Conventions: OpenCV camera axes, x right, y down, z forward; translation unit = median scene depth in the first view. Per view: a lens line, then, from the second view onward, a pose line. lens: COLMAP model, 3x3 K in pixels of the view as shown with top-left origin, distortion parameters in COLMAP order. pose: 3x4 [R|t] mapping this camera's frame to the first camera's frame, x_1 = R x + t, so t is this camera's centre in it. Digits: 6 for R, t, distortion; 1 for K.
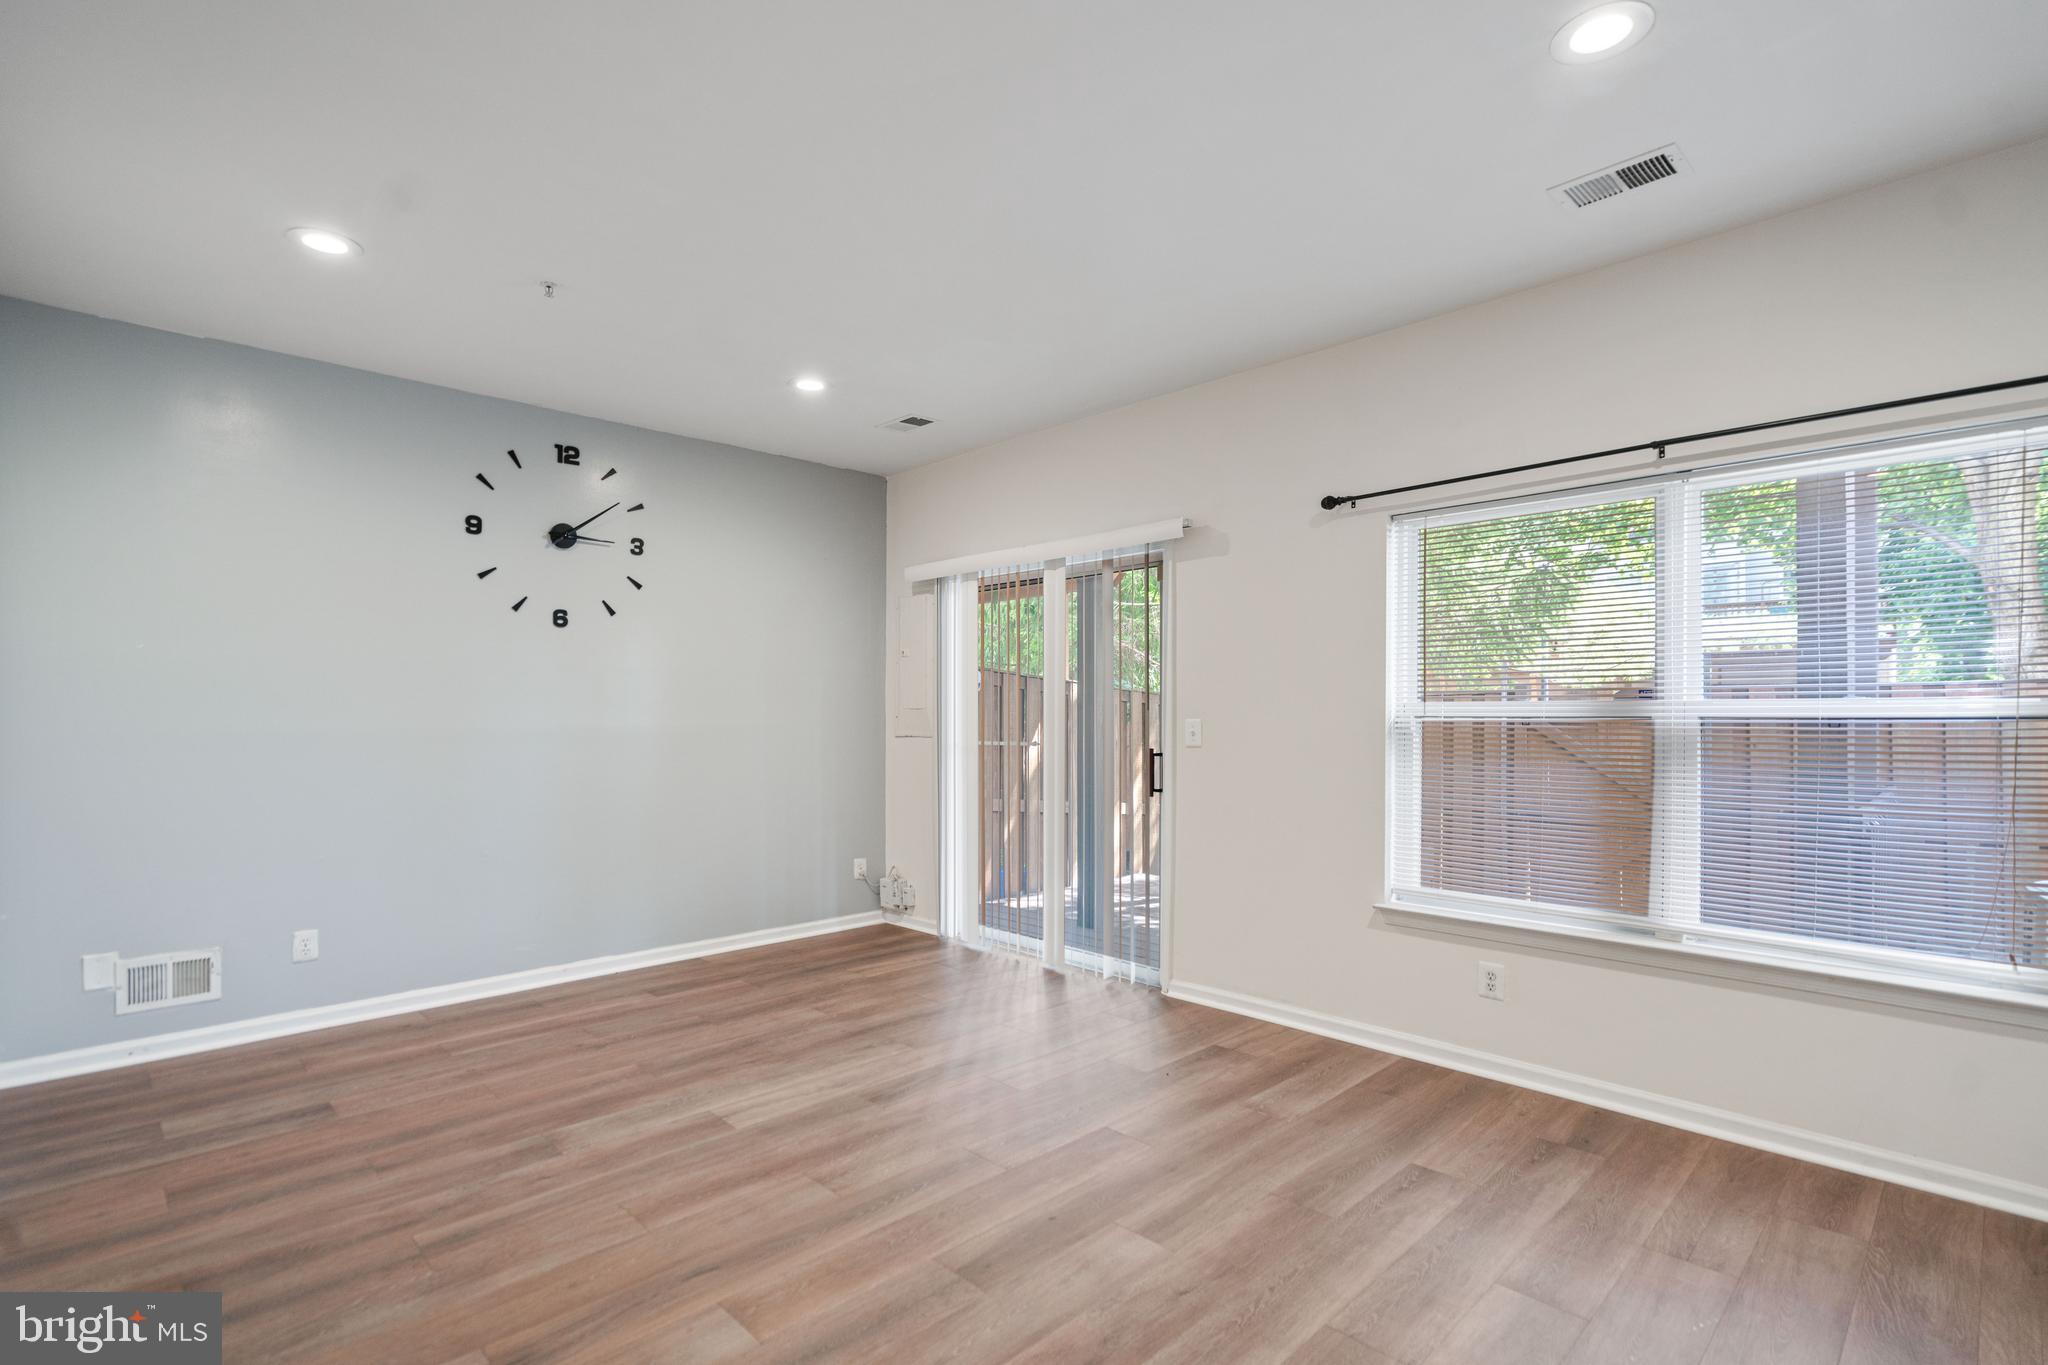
lens RADIAL K [[963.7, 0, 1030.9], [0, 963.7, 714.3], [0, 0, 1]] dist [-0.002163, -0.000099]
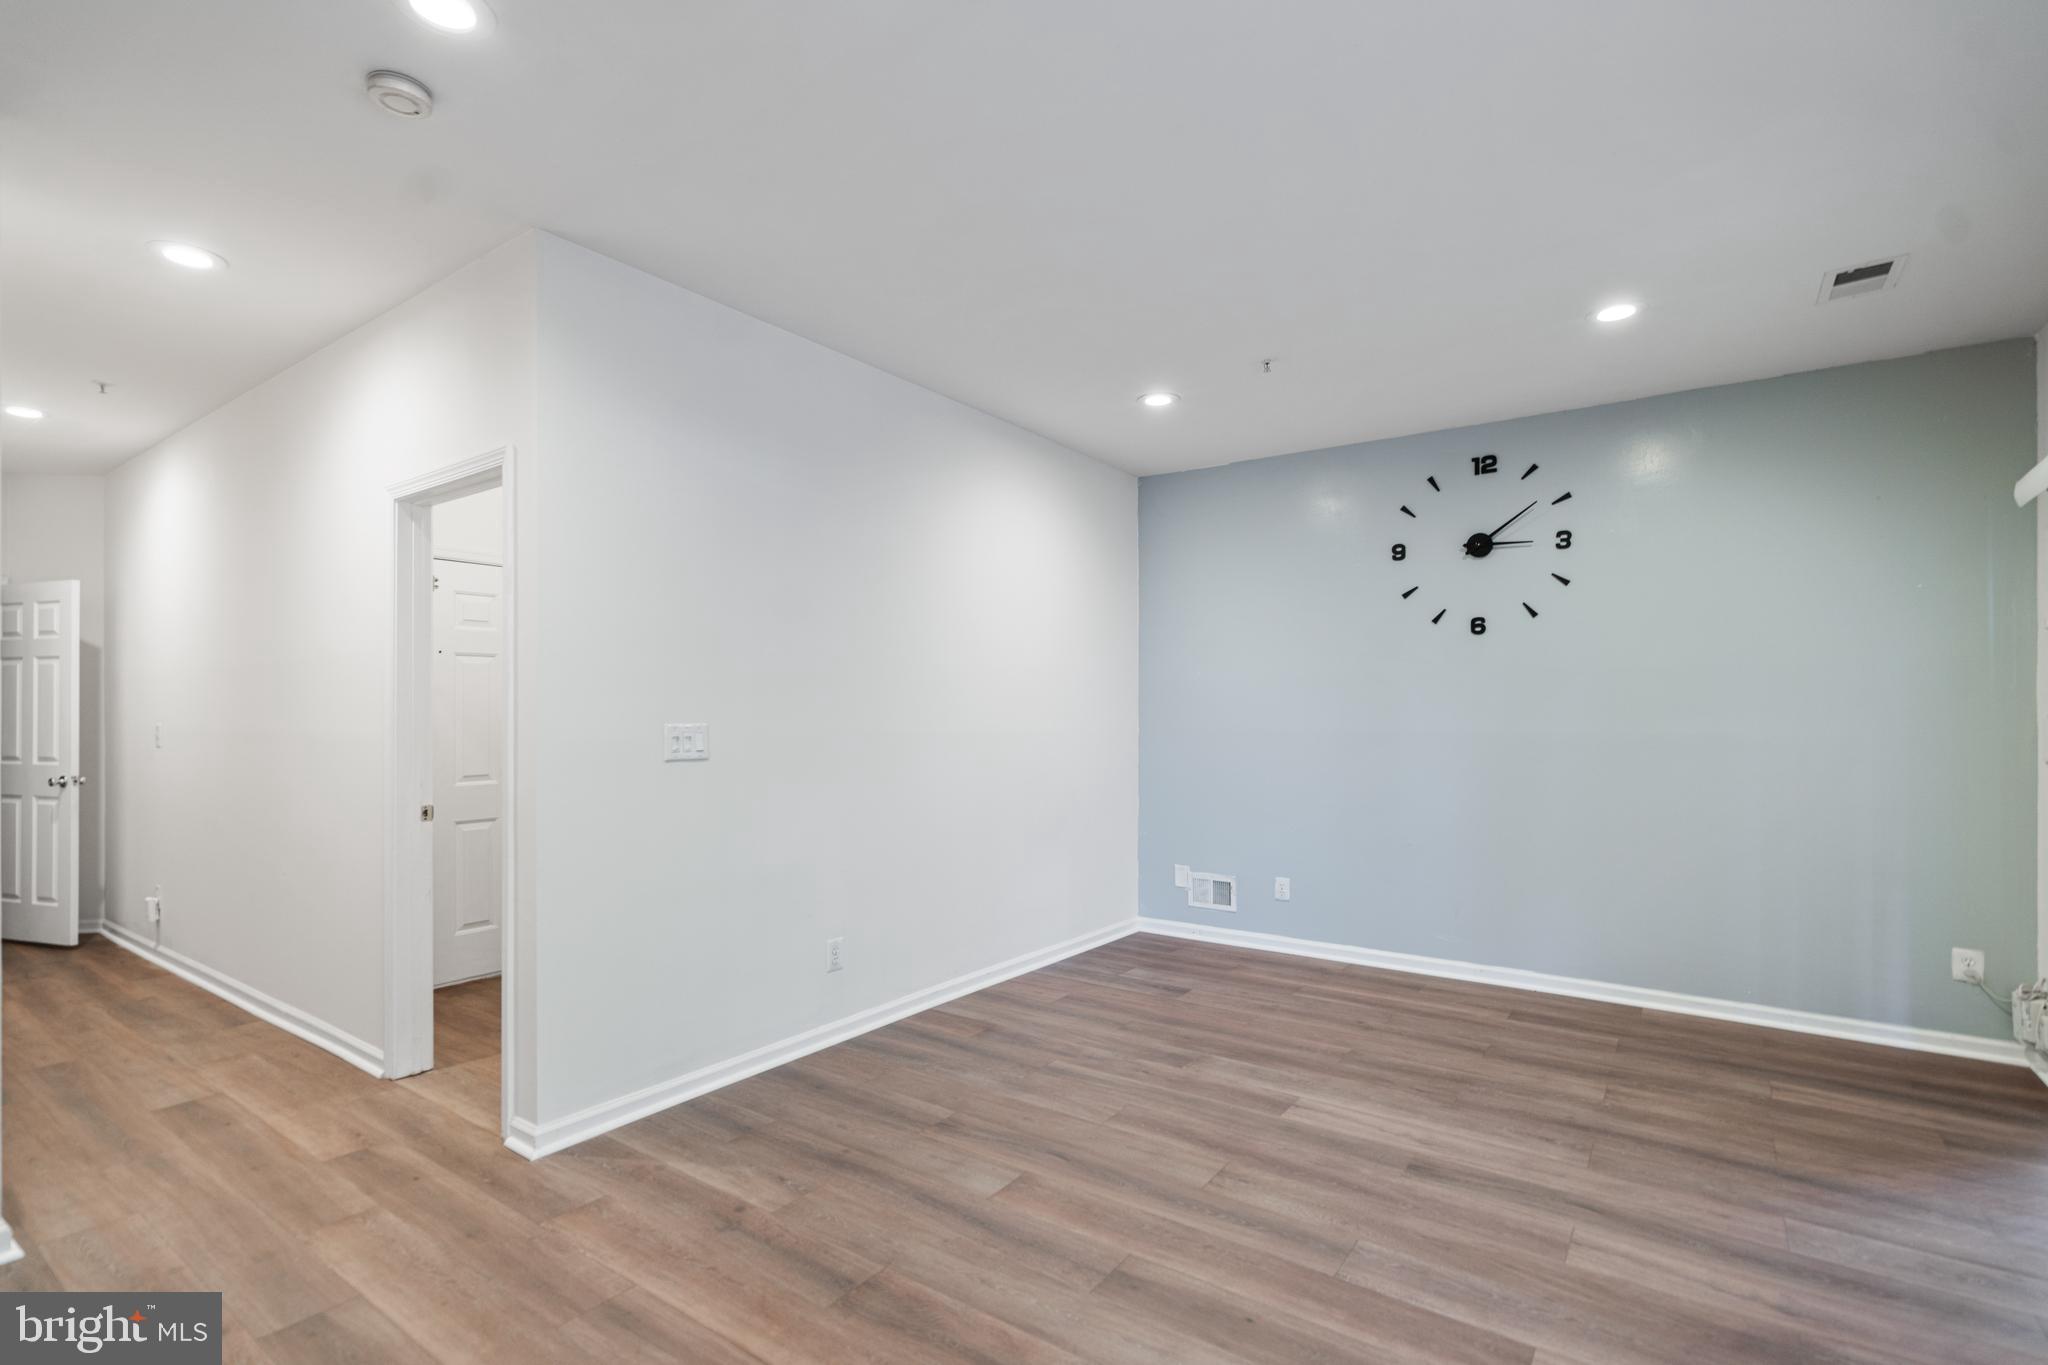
lens RADIAL K [[963.7, 0, 1030.9], [0, 963.7, 714.3], [0, 0, 1]] dist [-0.002163, -0.000099]
pose [[0.177114, 0.004549, -0.984180, 0.520262], [-0.006374, 0.999974, 0.003475, -0.007592], [0.984170, 0.005657, 0.177138, 0.417023]]
